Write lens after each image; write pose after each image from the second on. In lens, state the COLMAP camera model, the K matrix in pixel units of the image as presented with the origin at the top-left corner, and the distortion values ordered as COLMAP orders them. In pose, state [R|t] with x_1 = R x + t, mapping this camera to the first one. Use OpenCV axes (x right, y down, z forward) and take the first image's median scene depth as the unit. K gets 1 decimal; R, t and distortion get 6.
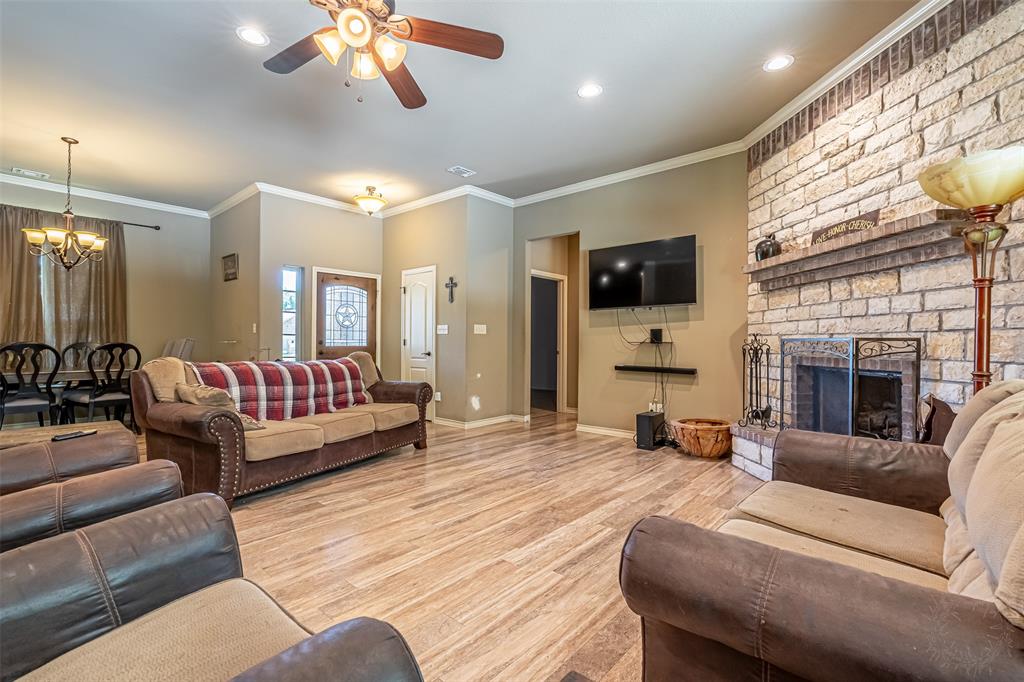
lens RADIAL K [[466.9, 0, 516.9], [0, 466.9, 343.7], [0, 0, 1]] dist [-0.007030, 0.003874]
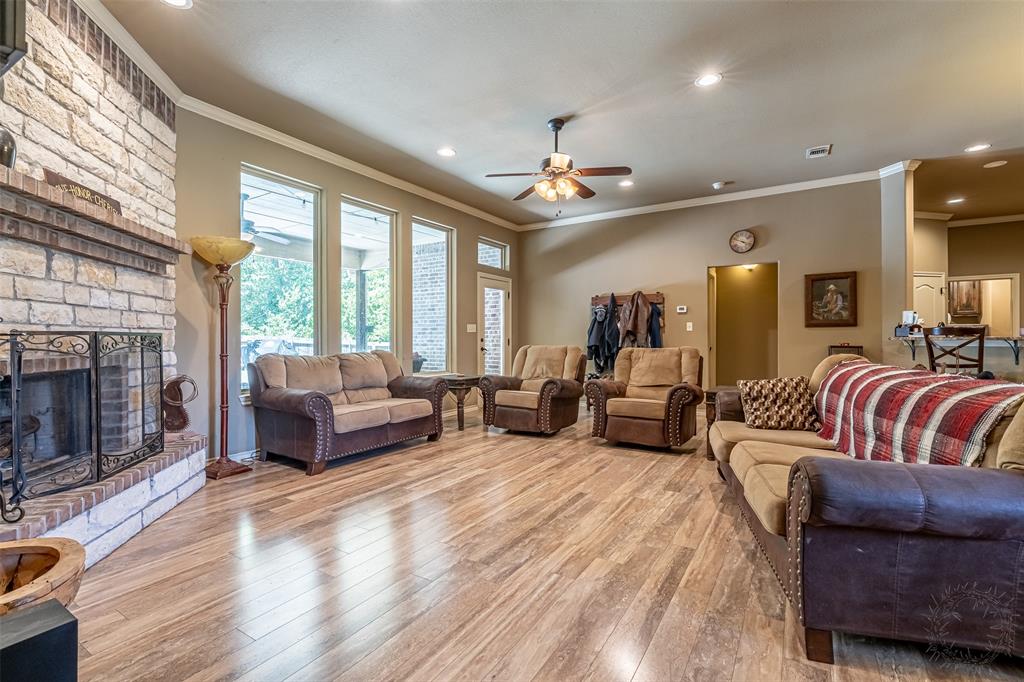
lens RADIAL K [[466.9, 0, 505.8], [0, 466.9, 346.0], [0, 0, 1]] dist [-0.007030, 0.003874]
pose [[-0.991138, 0.000070, -0.132832, 0.082045], [-0.002312, 0.999839, 0.017778, -0.003219], [0.132812, 0.017928, -0.990979, 1.754600]]
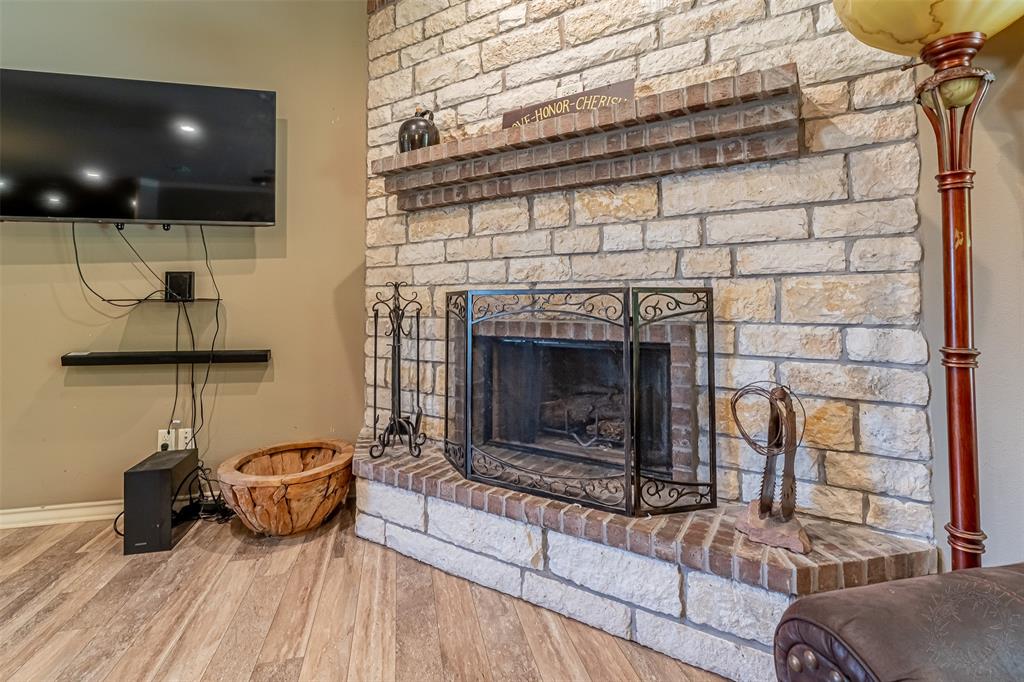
lens RADIAL K [[466.9, 0, 503.6], [0, 466.9, 279.7], [0, 0, 1]] dist [-0.007030, 0.003874]
pose [[0.588626, 0.030873, 0.807815, 0.157892], [0.008036, 0.998998, -0.044035, 0.001522], [-0.808365, 0.032412, 0.587788, 0.659969]]
